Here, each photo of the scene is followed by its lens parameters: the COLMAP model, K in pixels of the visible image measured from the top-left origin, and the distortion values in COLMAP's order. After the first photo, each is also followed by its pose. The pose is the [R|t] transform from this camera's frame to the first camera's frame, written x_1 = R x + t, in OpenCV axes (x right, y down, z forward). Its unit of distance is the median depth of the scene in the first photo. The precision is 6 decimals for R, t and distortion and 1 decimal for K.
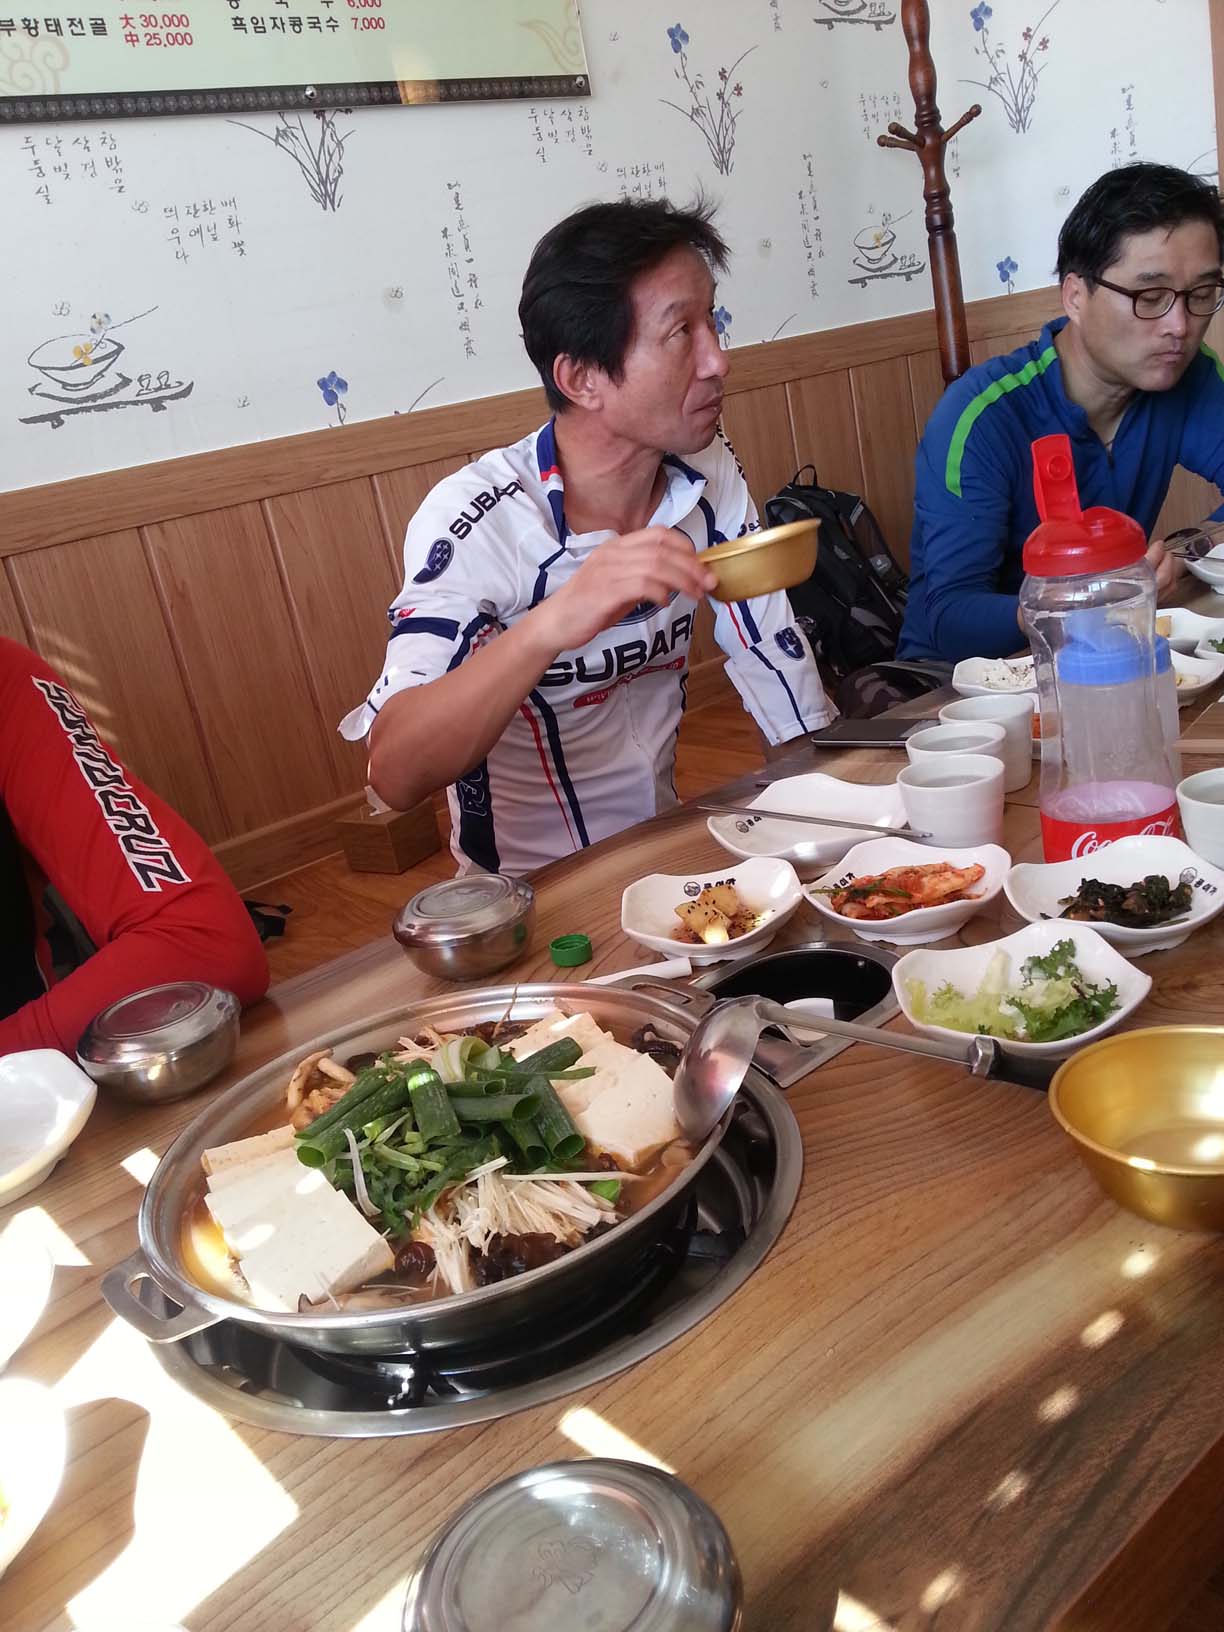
lens RADIAL K [[1346.6, 0, 608.4], [0, 1346.6, 826.2], [0, 0, 1]] dist [0.006622, -0.055562]
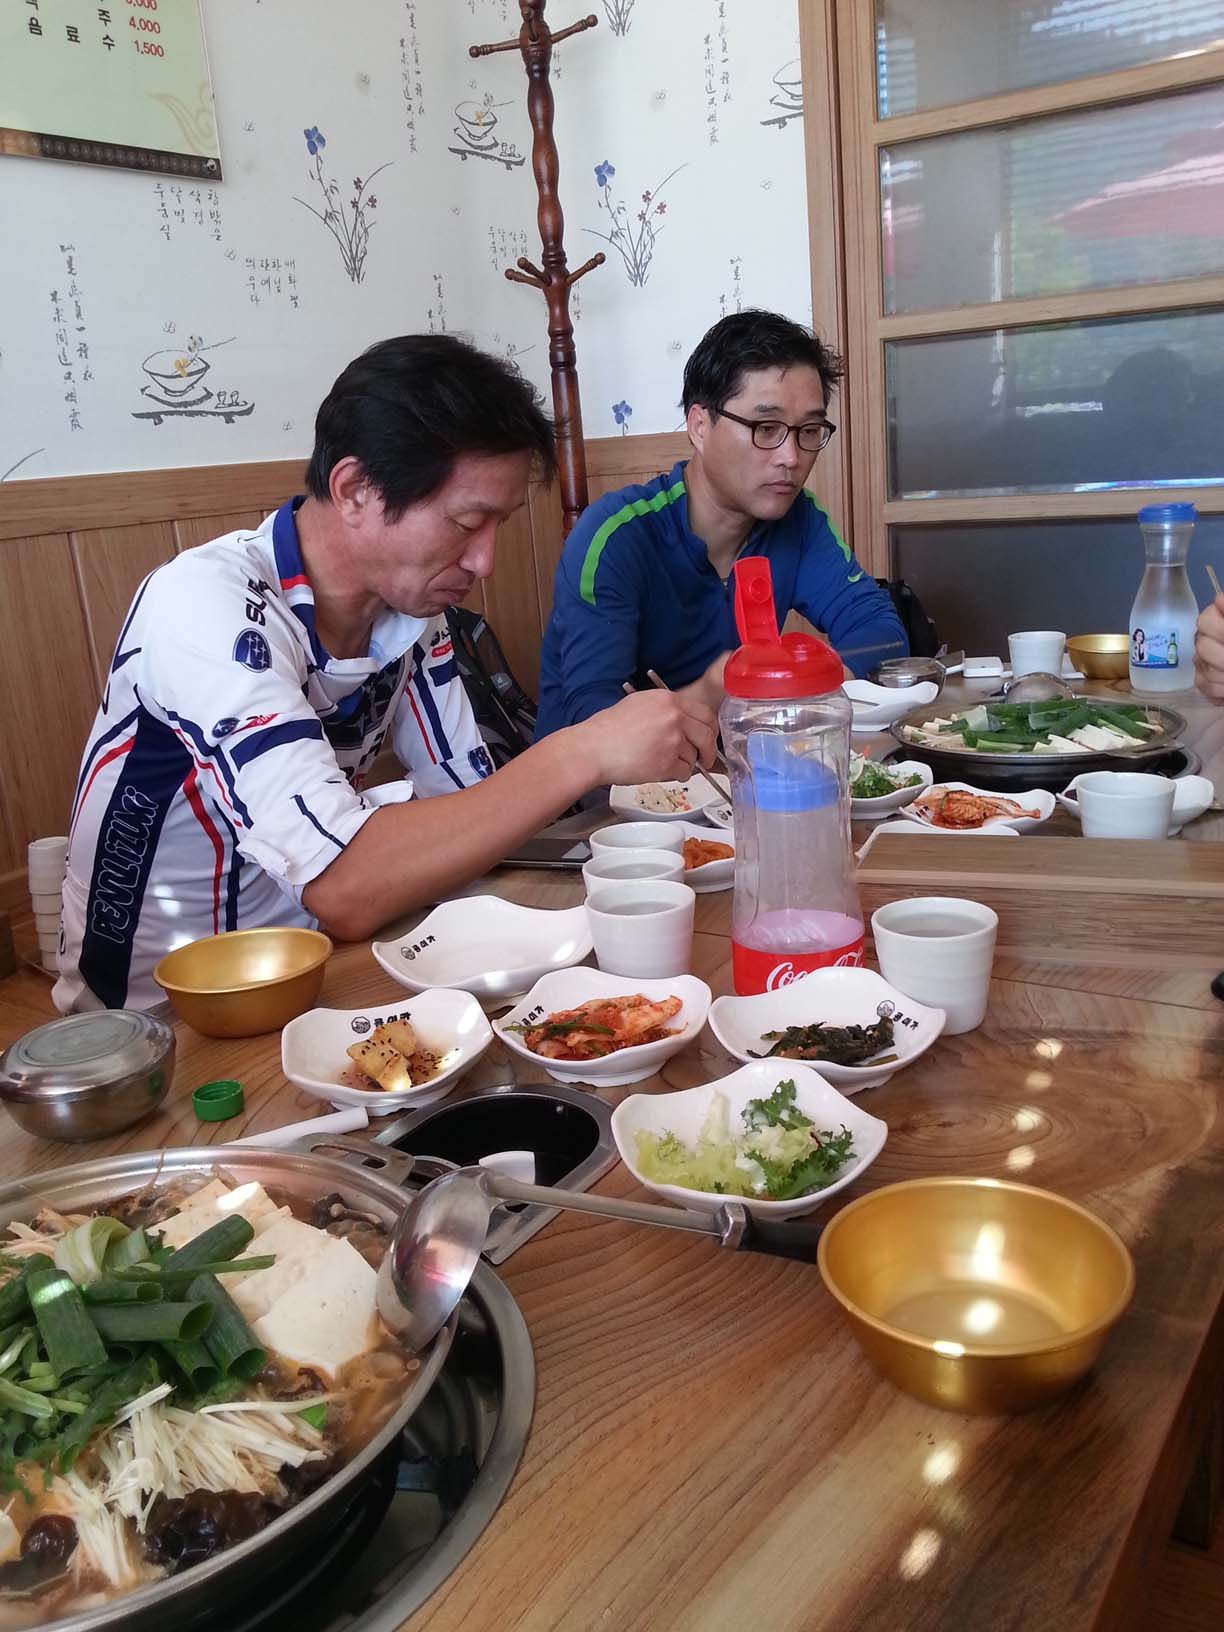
lens RADIAL K [[1346.6, 0, 608.4], [0, 1346.6, 826.2], [0, 0, 1]] dist [0.006622, -0.055562]
pose [[0.954086, 0.032735, 0.297740, -0.059461], [-0.007394, 0.996281, -0.085841, -0.010307], [-0.299443, 0.079698, 0.950780, 0.120577]]
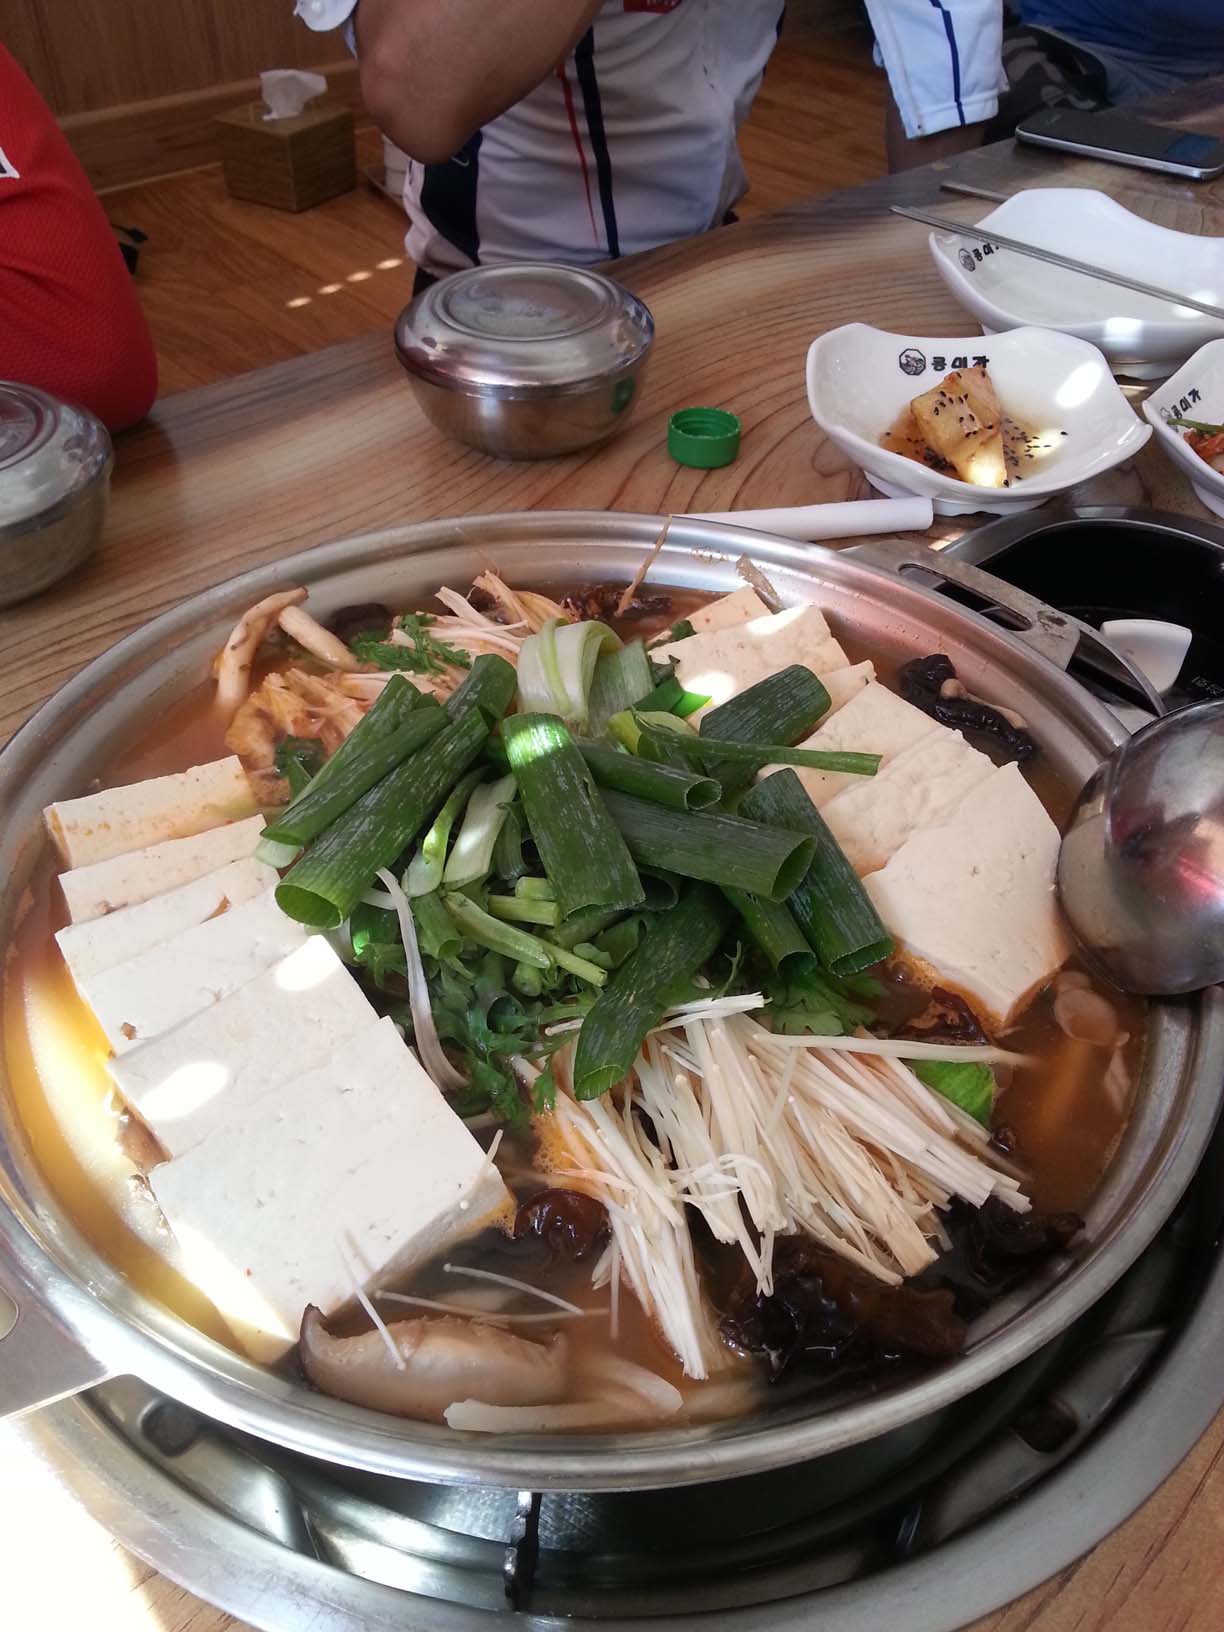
lens RADIAL K [[1346.6, 0, 608.4], [0, 1346.6, 826.2], [0, 0, 1]] dist [0.006622, -0.055562]
pose [[0.979571, 0.128817, 0.154423, -0.155283], [-0.181815, 0.895435, 0.406374, 0.016121], [-0.085928, -0.426148, 0.900563, 0.475044]]
